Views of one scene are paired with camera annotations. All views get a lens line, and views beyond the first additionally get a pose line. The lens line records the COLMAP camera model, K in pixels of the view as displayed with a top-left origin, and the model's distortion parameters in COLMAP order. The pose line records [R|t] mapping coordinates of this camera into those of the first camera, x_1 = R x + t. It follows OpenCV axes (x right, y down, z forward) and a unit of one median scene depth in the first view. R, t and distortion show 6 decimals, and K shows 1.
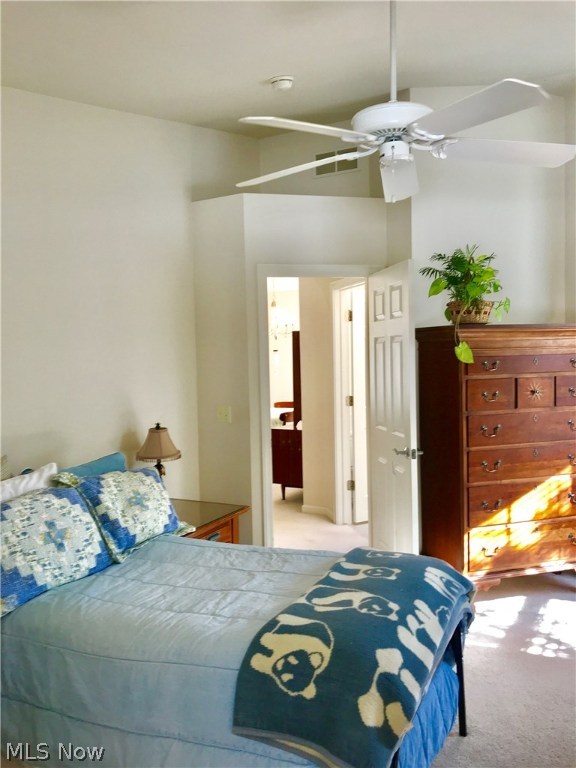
lens RADIAL K [[634.8, 0, 283.4], [0, 634.8, 388.6], [0, 0, 1]] dist [0.044715, -0.048119]
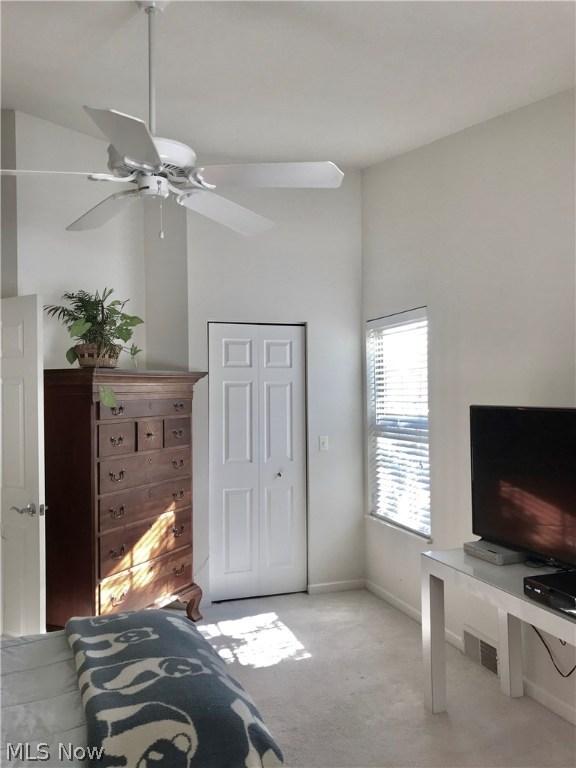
lens RADIAL K [[634.8, 0, 284.8], [0, 634.8, 383.8], [0, 0, 1]] dist [0.044715, -0.048119]
pose [[0.654138, 0.023783, 0.756001, -0.256726], [0.043545, 0.996664, -0.069033, 0.003322], [-0.755121, 0.078077, 0.650920, 0.143704]]
